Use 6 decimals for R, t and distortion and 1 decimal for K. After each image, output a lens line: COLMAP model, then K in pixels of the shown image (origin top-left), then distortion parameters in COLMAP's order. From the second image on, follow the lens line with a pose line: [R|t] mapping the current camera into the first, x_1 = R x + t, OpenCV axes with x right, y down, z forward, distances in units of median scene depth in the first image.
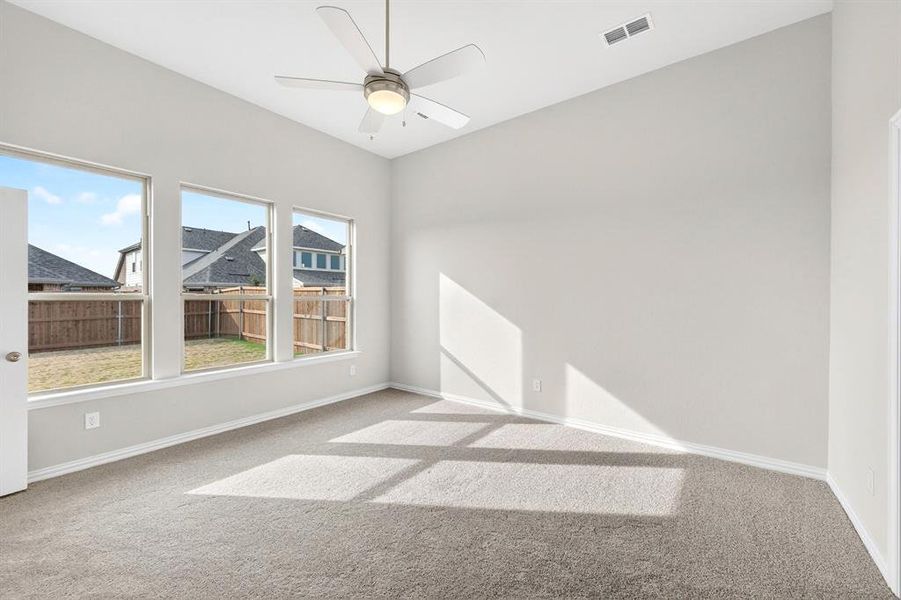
lens RADIAL K [[356.1, 0, 452.1], [0, 356.1, 300.8], [0, 0, 1]] dist [-0.000200, -0.000263]
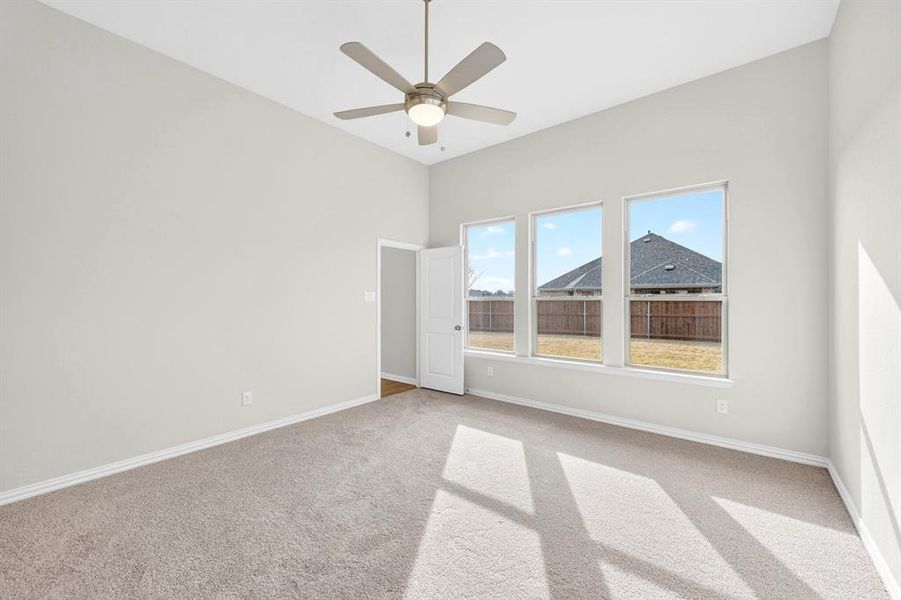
lens RADIAL K [[356.1, 0, 458.2], [0, 356.1, 298.3], [0, 0, 1]] dist [-0.000200, -0.000263]
pose [[-0.024323, -0.001058, -0.999704, 0.265096], [-0.006870, 0.999976, -0.000891, -0.003934], [0.999681, 0.006846, -0.024330, 0.337988]]
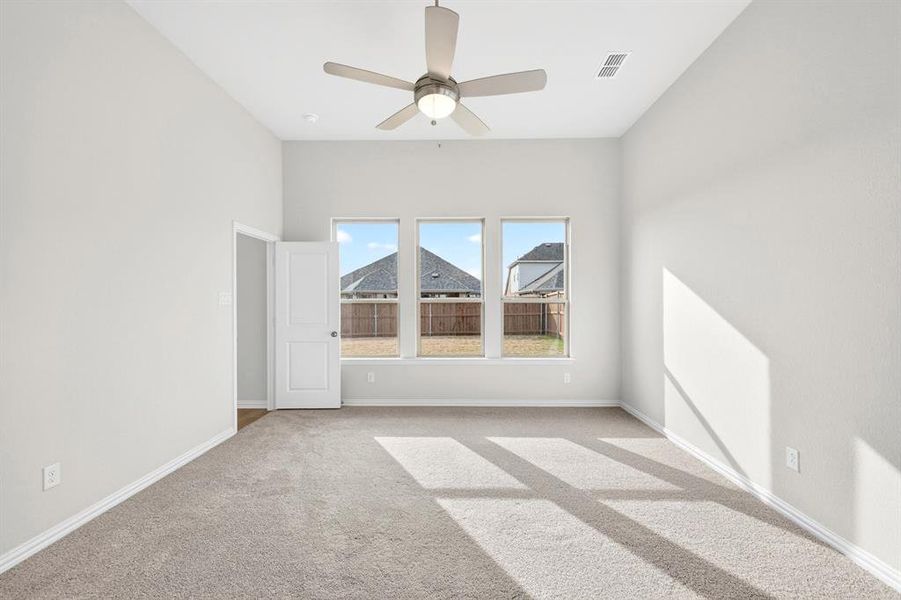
lens RADIAL K [[356.1, 0, 458.6], [0, 356.1, 301.4], [0, 0, 1]] dist [-0.000200, -0.000263]
pose [[0.597408, -0.000759, -0.801937, 0.199572], [-0.004656, 0.999979, -0.004415, -0.001851], [0.801924, 0.006371, 0.597392, 0.134333]]
